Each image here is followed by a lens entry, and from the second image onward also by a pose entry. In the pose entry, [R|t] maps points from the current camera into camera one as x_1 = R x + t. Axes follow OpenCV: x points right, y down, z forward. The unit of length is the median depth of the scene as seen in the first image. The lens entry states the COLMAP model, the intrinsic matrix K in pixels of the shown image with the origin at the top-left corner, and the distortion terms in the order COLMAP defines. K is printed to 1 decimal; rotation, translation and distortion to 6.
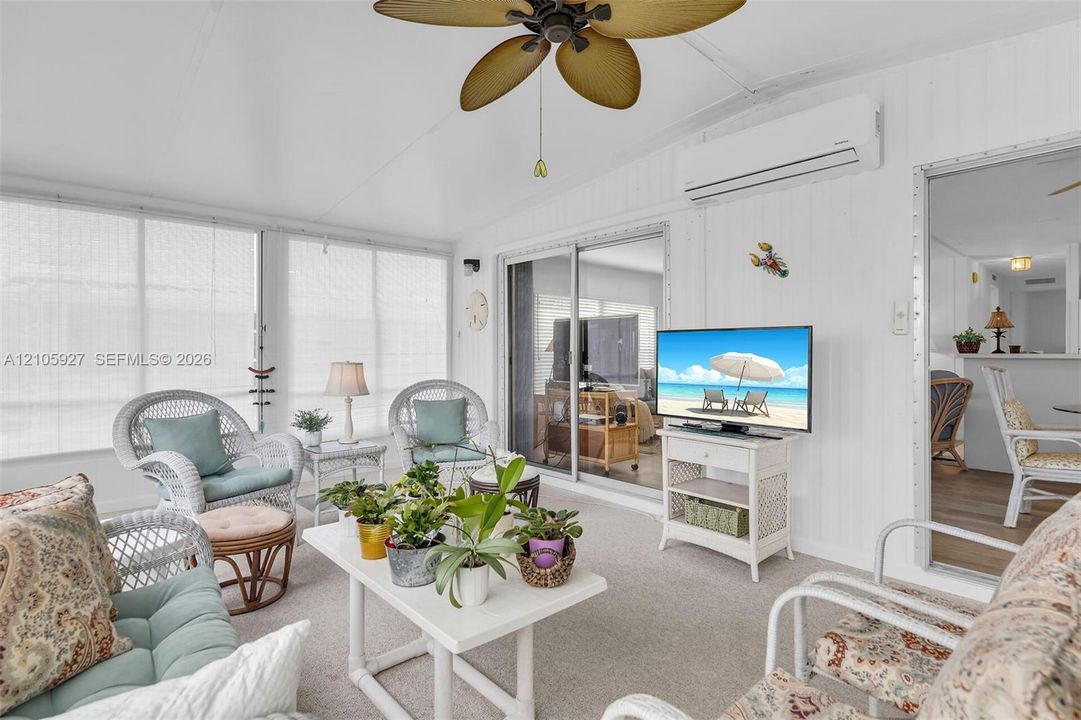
lens RADIAL K [[534.3, 0, 540.5], [0, 534.3, 336.5], [0, 0, 1]] dist [-0.001316, -0.000342]
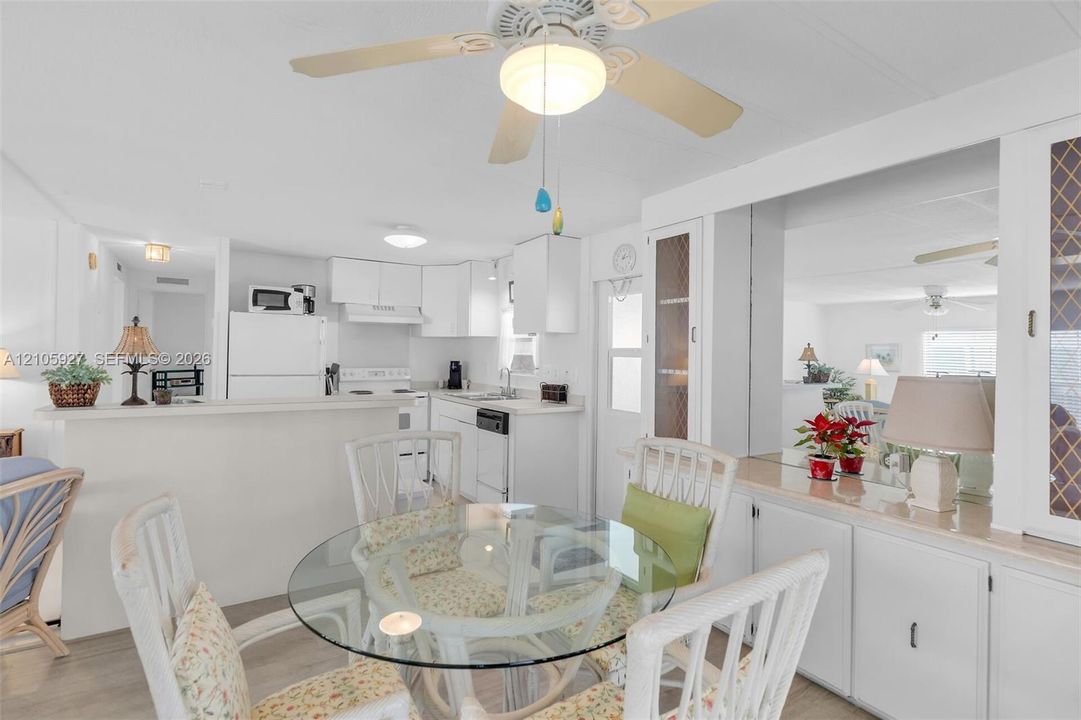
lens RADIAL K [[511.0, 0, 540.5], [0, 511.0, 360.0], [0, 0, 1]] dist [-0.000680, 0.000012]
pose [[0.164270, -0.015749, 0.986290, 0.404912], [-0.045030, 0.998710, 0.023447, -0.041741], [-0.985387, -0.048264, 0.163349, 0.498166]]
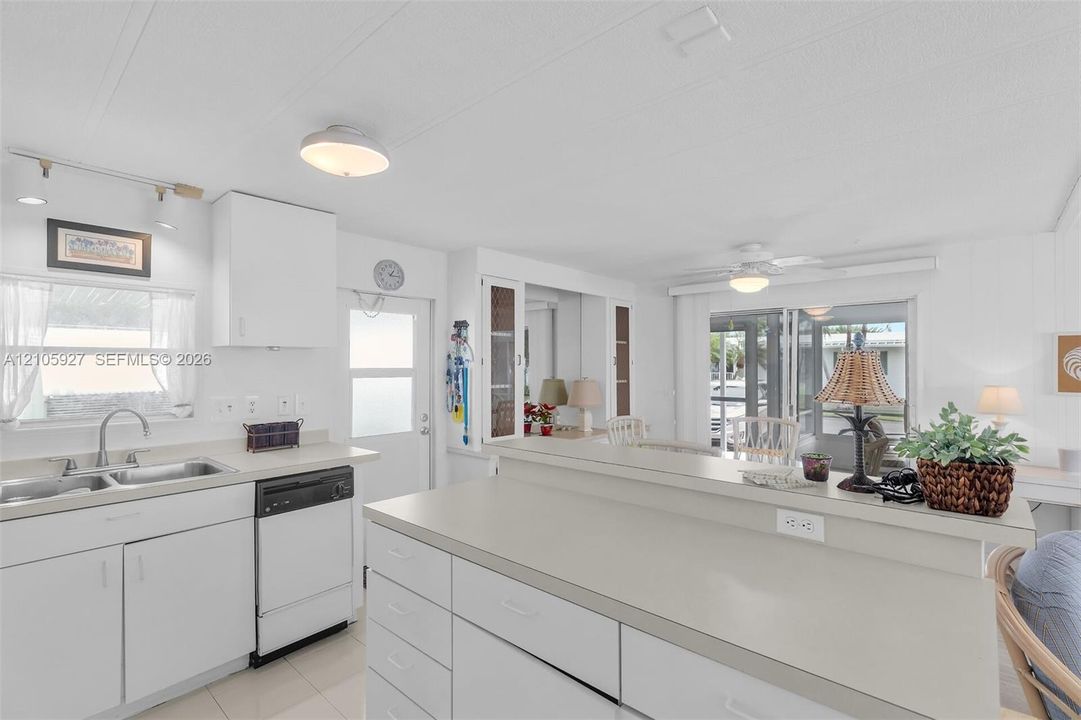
lens RADIAL K [[519.9, 0, 538.7], [0, 519.9, 365.2], [0, 0, 1]] dist [0.000595, 0.000057]
pose [[-0.992849, -0.009471, -0.119002, 1.058728], [-0.005930, 0.999530, -0.030077, -0.030293], [0.119231, -0.029157, -0.992438, 1.271150]]
